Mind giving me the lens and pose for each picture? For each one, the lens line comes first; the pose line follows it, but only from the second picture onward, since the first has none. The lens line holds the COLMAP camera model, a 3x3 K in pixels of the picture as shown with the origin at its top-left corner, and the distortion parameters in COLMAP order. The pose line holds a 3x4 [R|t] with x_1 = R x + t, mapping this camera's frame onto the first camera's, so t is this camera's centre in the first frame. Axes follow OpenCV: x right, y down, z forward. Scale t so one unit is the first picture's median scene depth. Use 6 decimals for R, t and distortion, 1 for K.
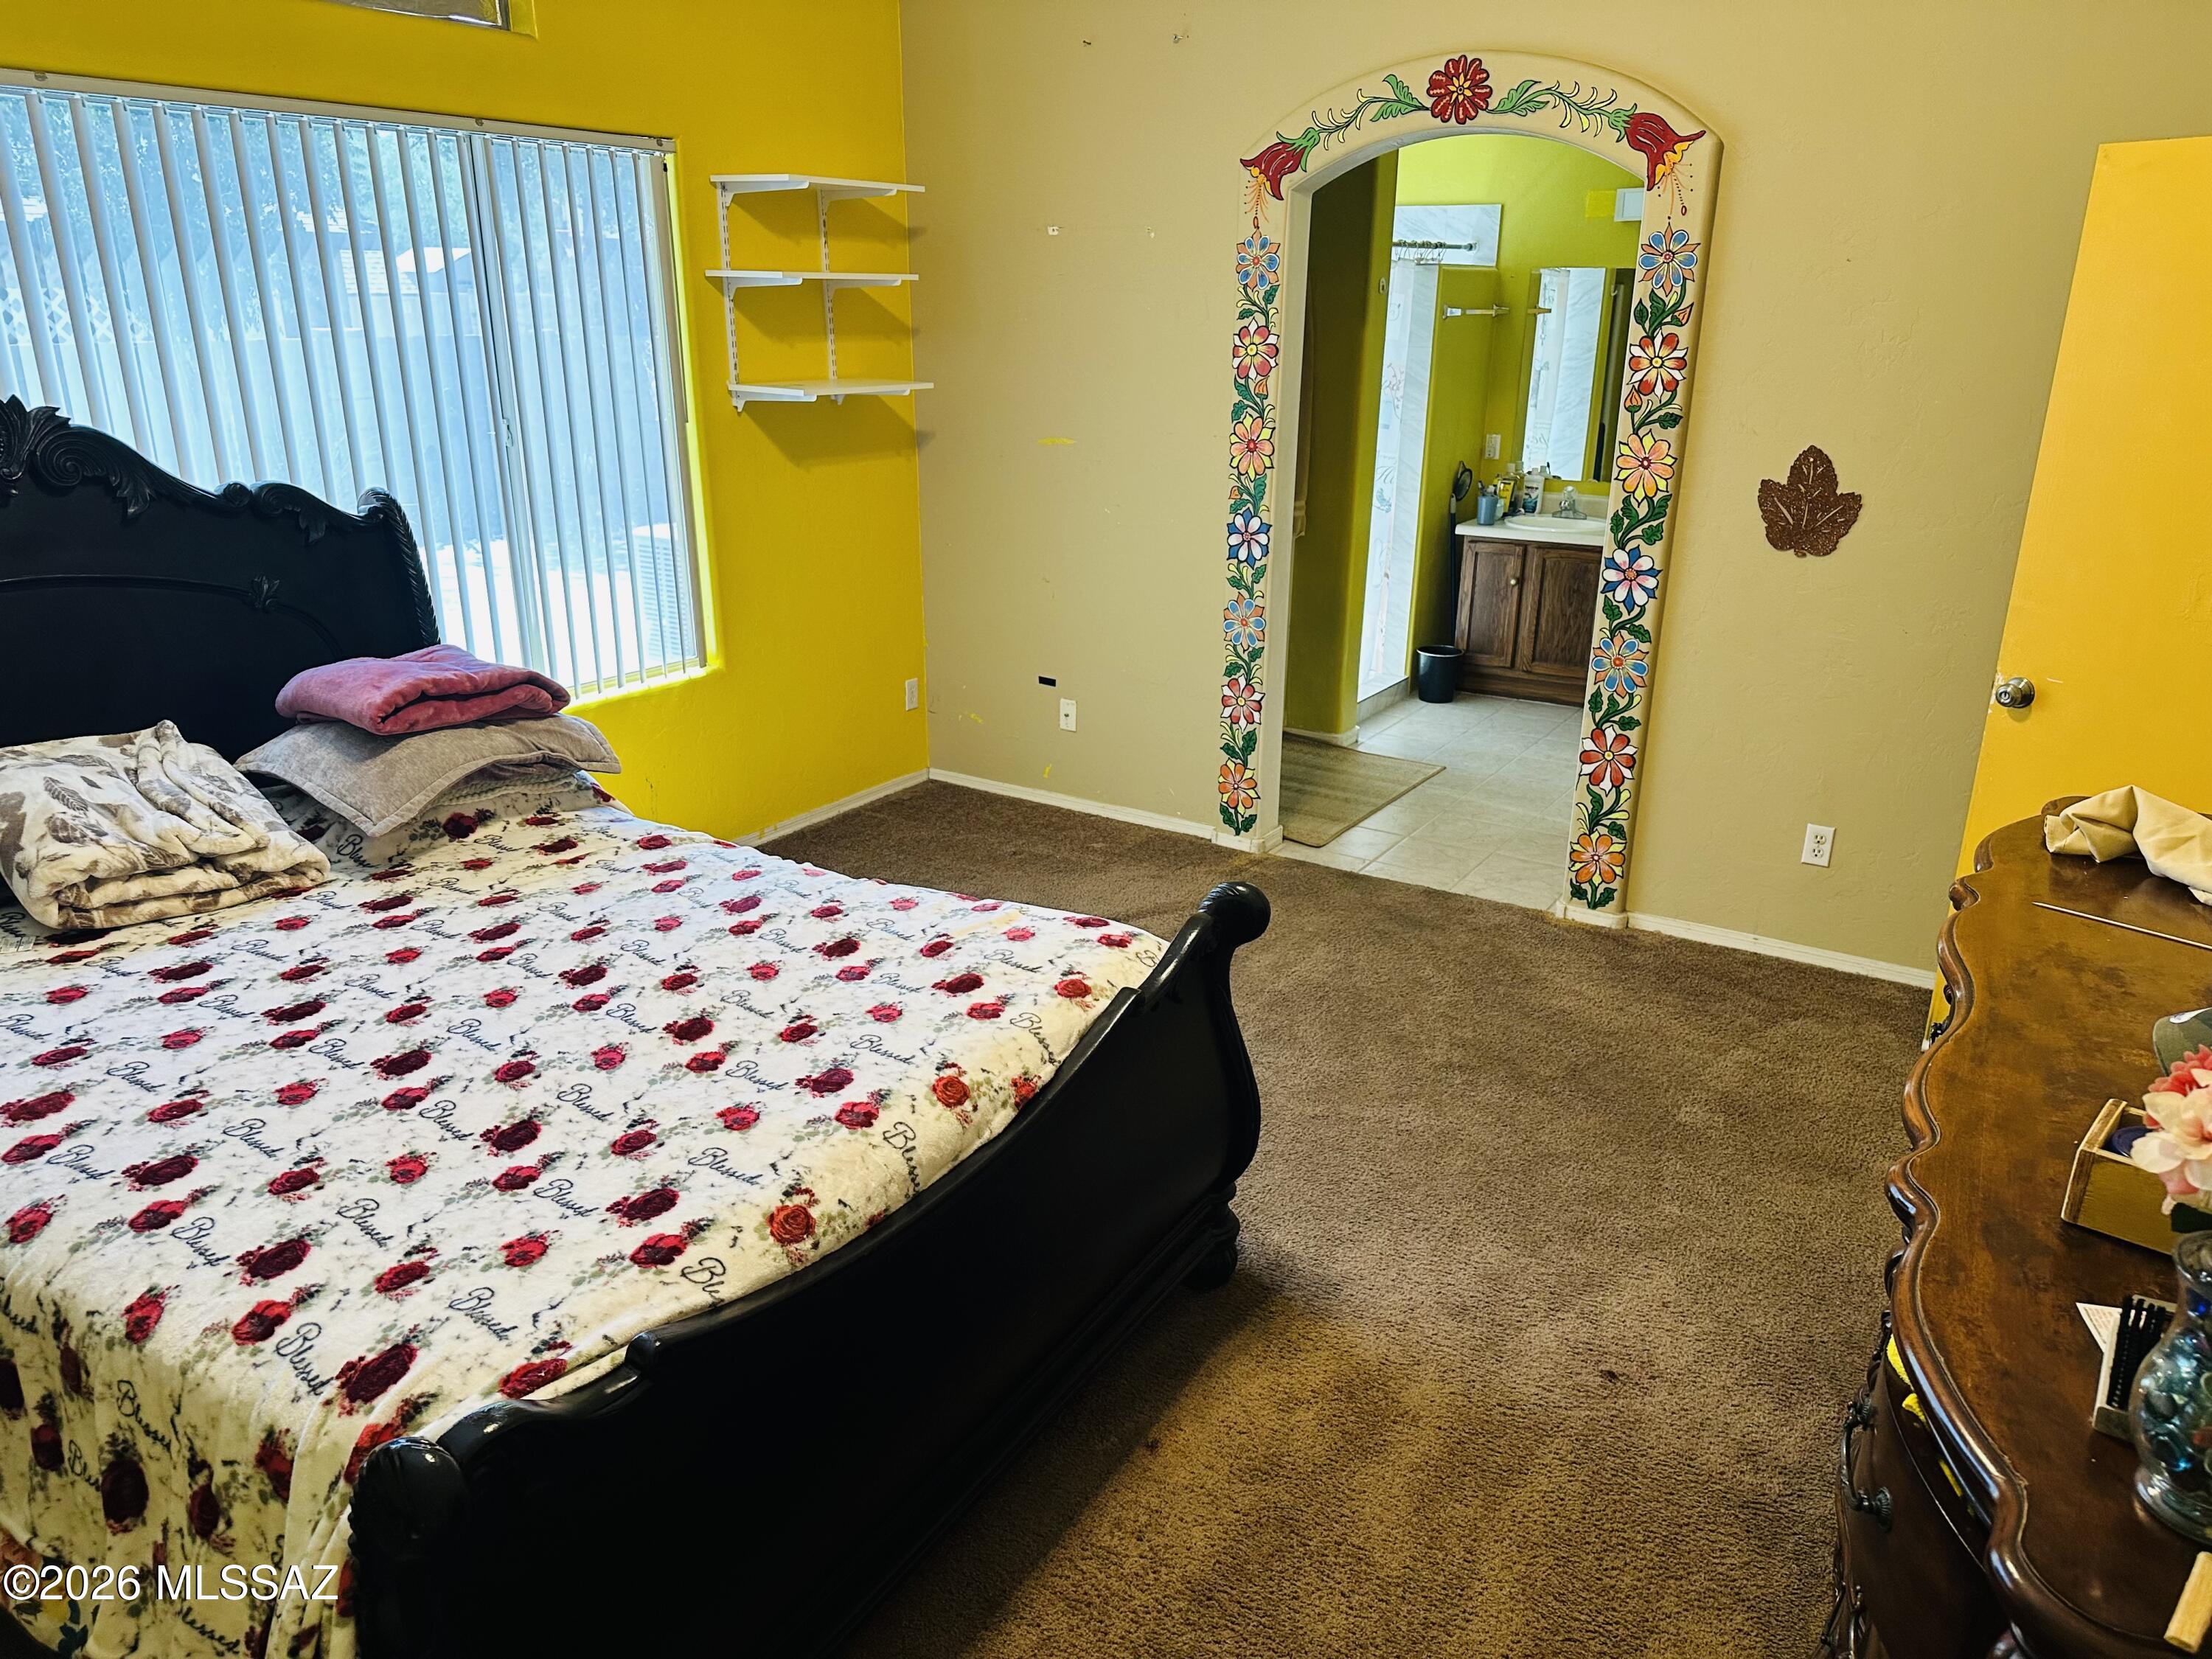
lens RADIAL K [[1566.5, 0, 1102.8], [0, 1566.5, 846.2], [0, 0, 1]] dist [0.034701, -0.034434]
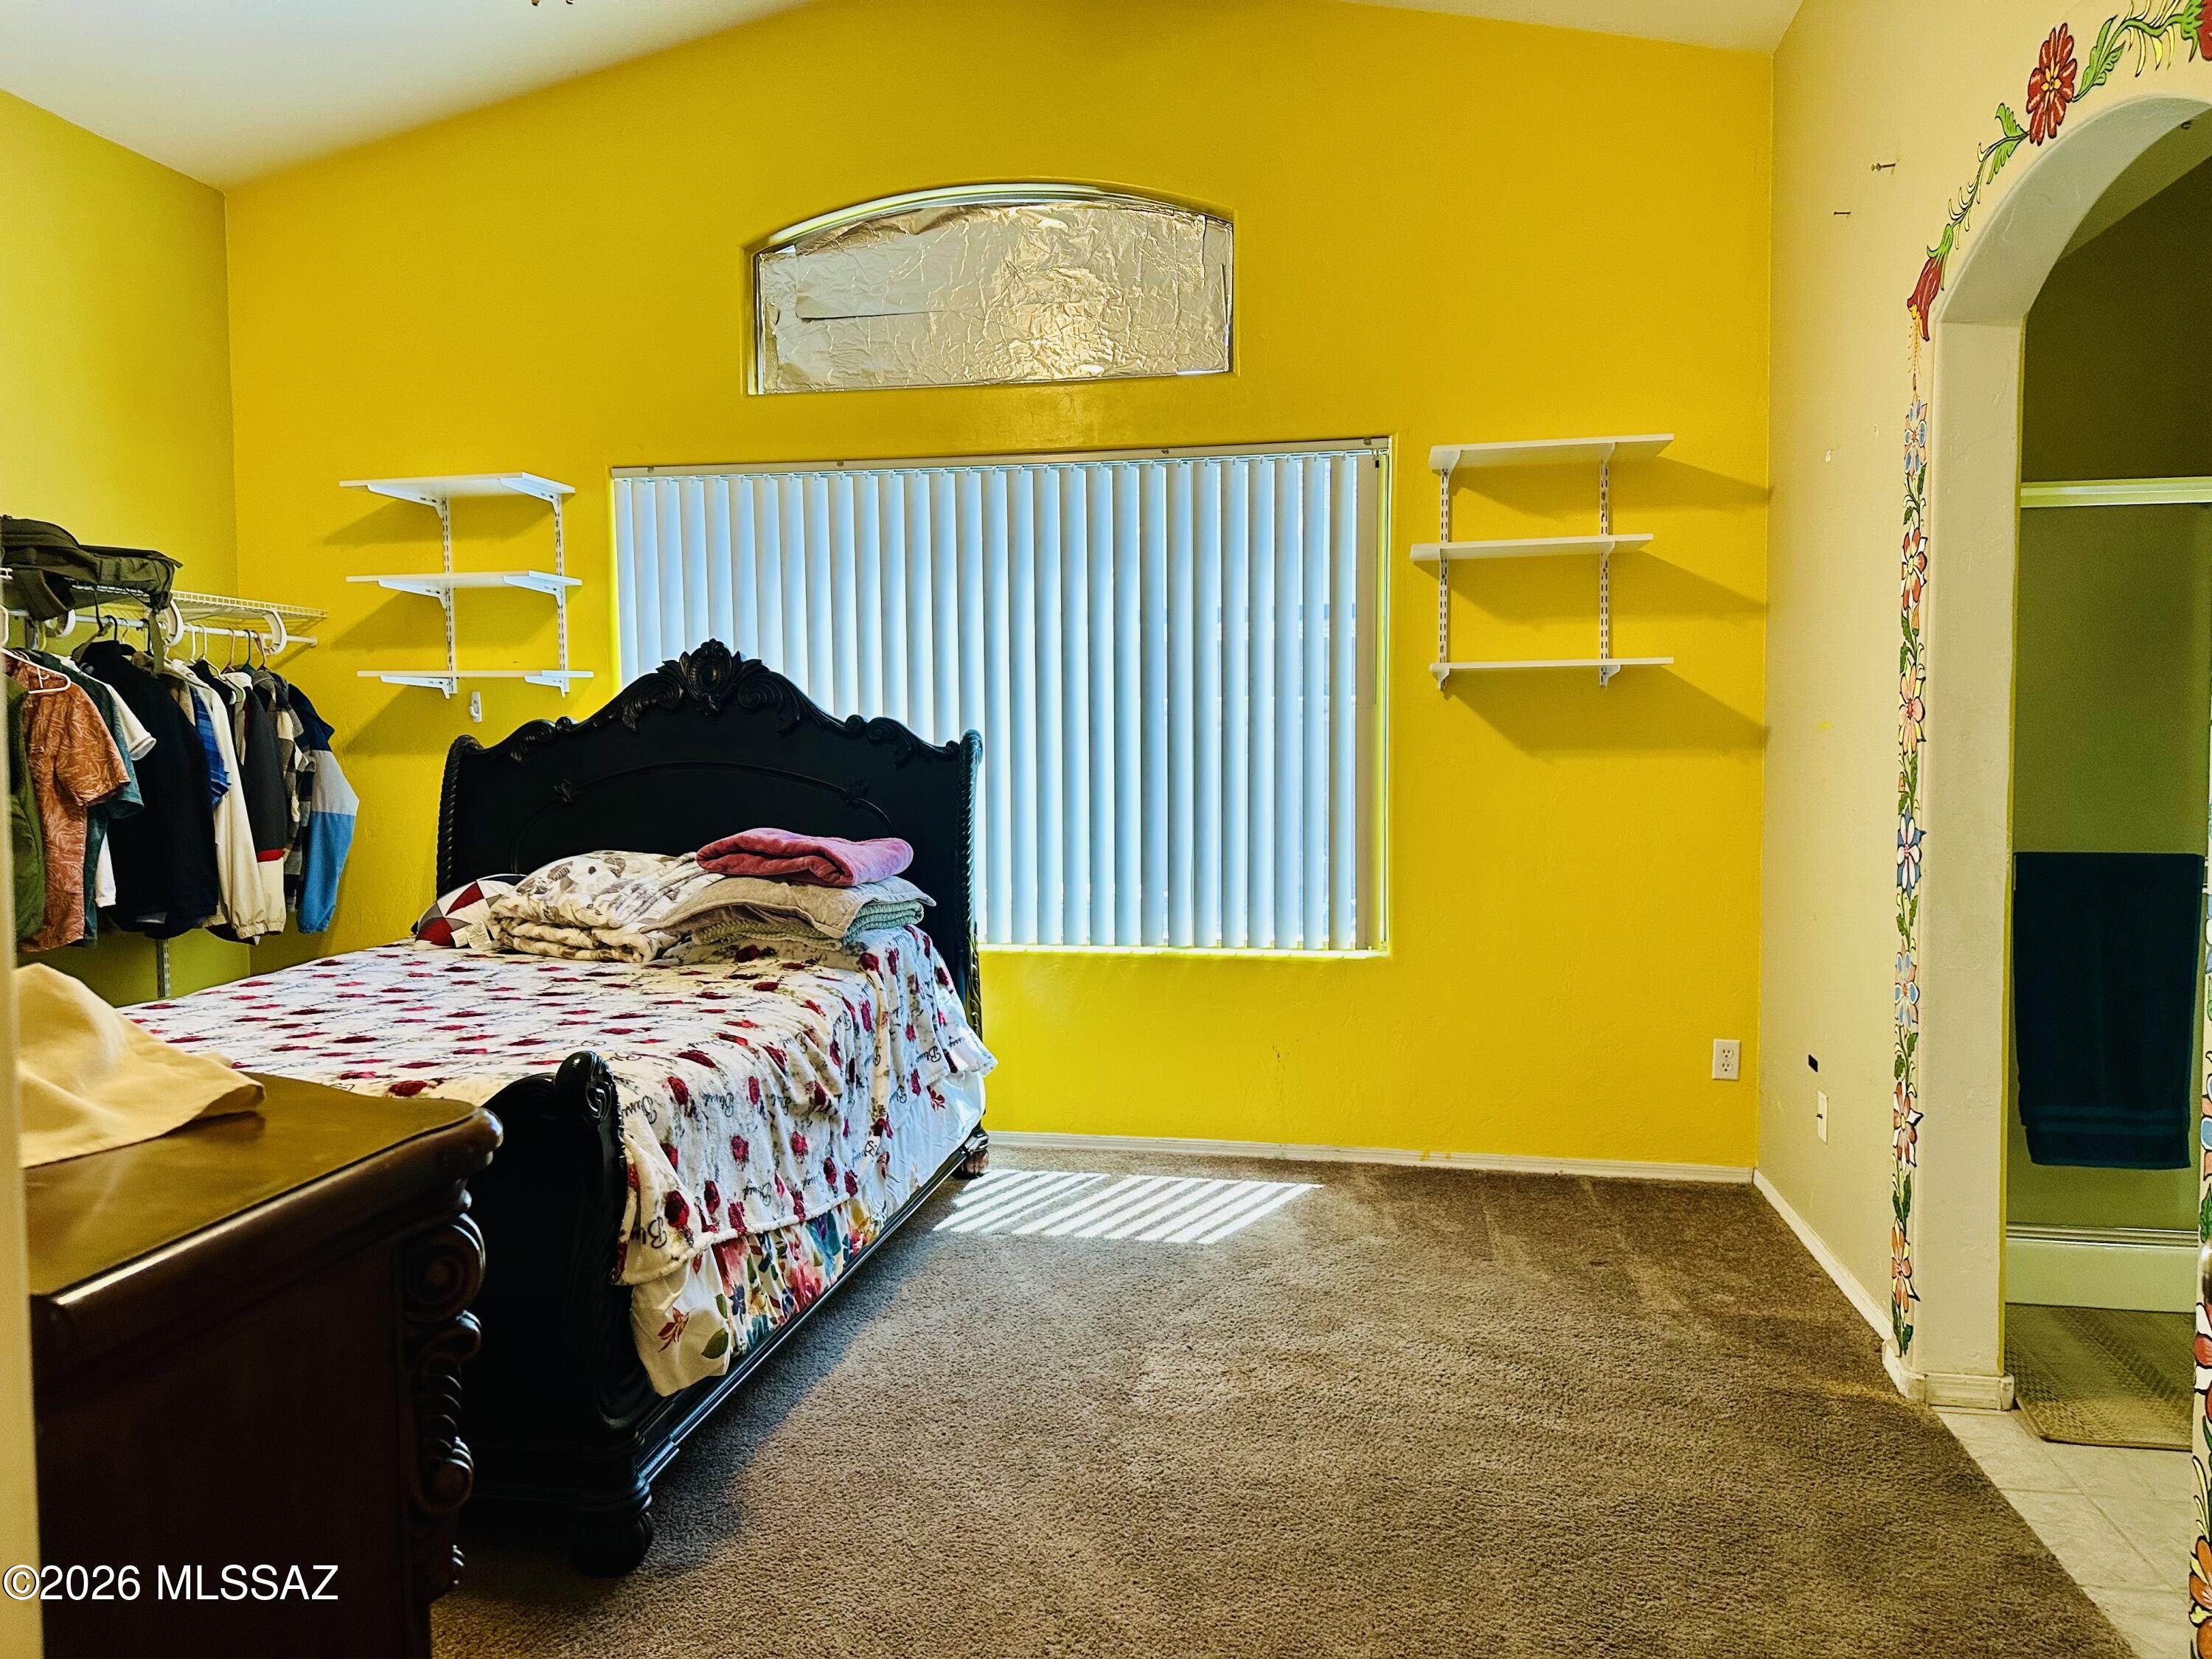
lens RADIAL K [[1566.5, 0, 1102.4], [0, 1566.5, 813.3], [0, 0, 1]] dist [0.034701, -0.034434]
pose [[0.366092, 0.027150, -0.930182, 0.800721], [-0.298974, 0.950014, -0.089939, -0.085475], [0.881244, 0.311026, 0.355910, 0.705150]]
